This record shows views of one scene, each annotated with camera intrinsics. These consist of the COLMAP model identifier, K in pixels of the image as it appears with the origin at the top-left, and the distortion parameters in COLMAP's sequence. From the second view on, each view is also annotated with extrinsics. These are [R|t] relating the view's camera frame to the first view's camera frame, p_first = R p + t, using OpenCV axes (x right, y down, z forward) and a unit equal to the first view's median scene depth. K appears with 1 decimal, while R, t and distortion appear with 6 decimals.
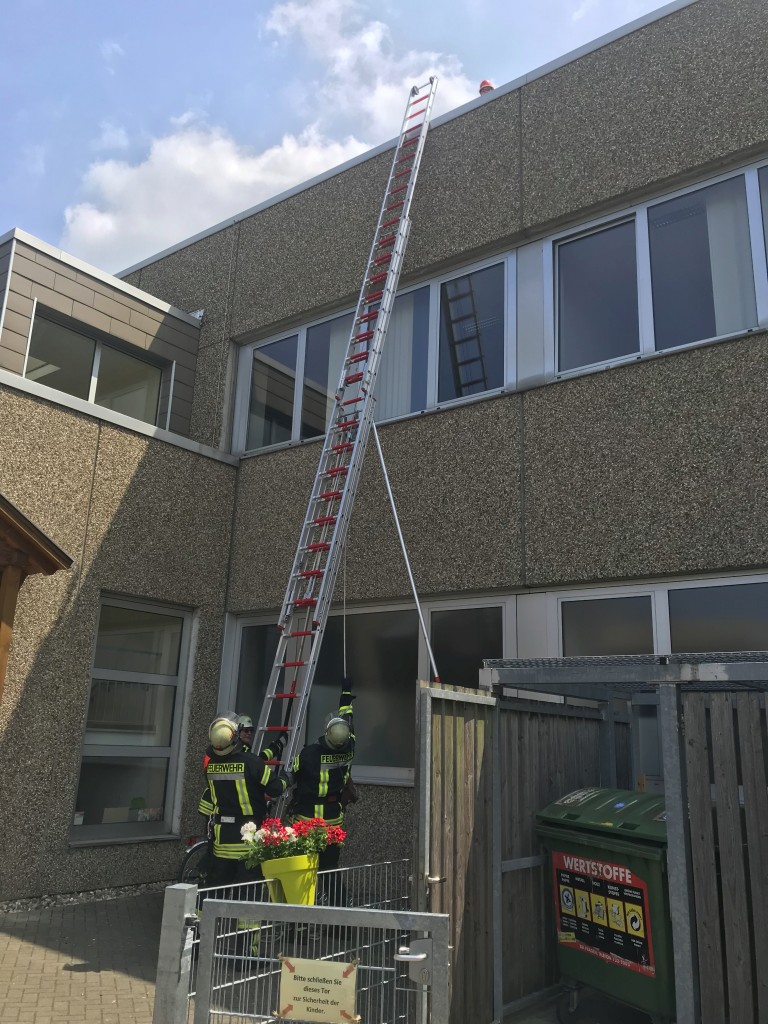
lens RADIAL K [[848.1, 0, 384.0], [0, 848.1, 512.0], [0, 0, 1]] dist [0.005848, -0.010715]
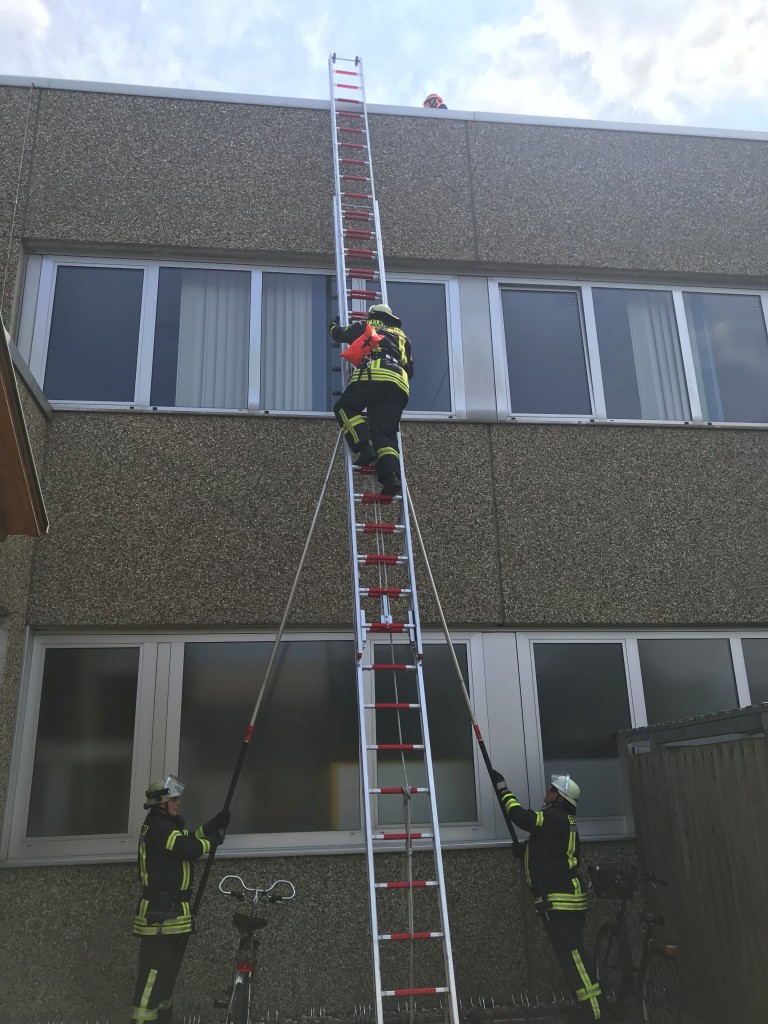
lens RADIAL K [[817.8, 0, 384.7], [0, 817.8, 539.2], [0, 0, 1]] dist [0.006314, -0.011786]
pose [[0.716878, 0.157589, 0.679155, -0.543307], [-0.131239, 0.987208, -0.090540, 0.089964], [-0.684735, -0.024225, 0.728390, 0.409604]]
